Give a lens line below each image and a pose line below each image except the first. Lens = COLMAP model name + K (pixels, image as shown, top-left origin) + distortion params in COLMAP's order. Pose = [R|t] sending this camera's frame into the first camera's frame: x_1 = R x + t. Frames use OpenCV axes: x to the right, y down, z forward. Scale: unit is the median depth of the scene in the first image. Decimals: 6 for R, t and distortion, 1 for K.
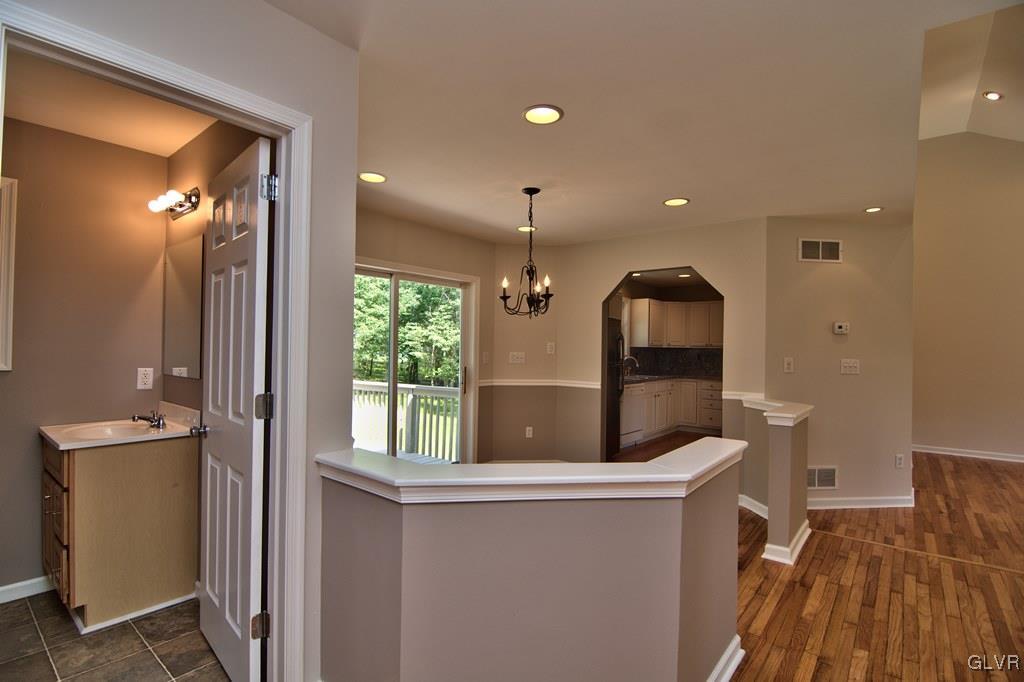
lens RADIAL K [[490.2, 0, 491.5], [0, 490.2, 343.4], [0, 0, 1]] dist [-0.008500, -0.007641]
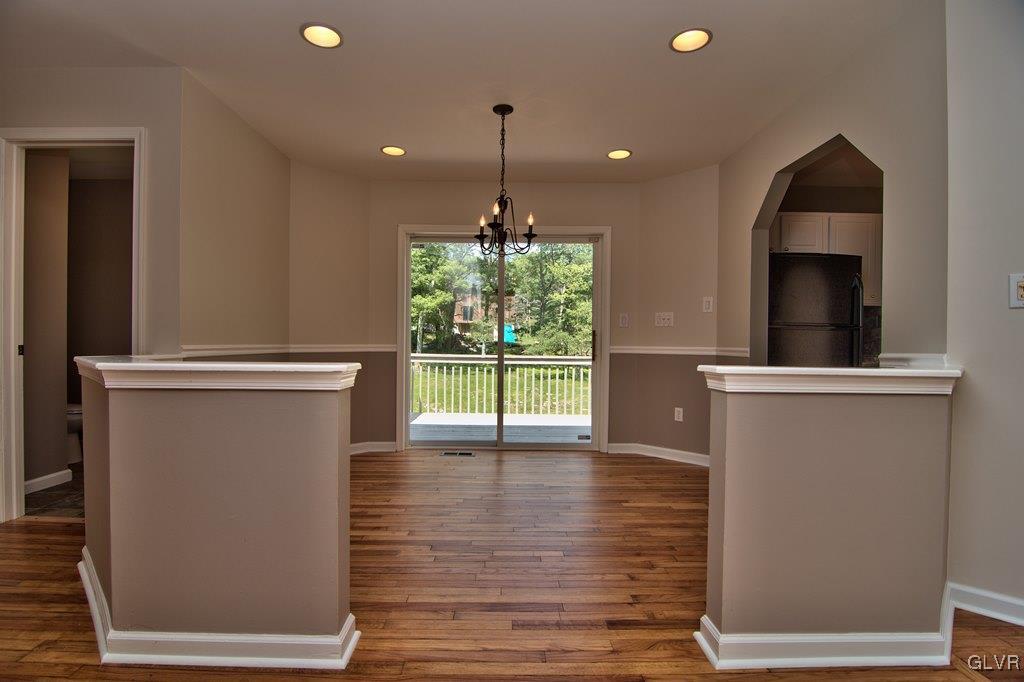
lens RADIAL K [[490.2, 0, 520.5], [0, 490.2, 342.5], [0, 0, 1]] dist [-0.008500, -0.007641]
pose [[0.651001, -0.009158, -0.759021, 0.528369], [0.004471, 0.999956, -0.008230, 0.075828], [0.759063, 0.001965, 0.651014, 0.319405]]
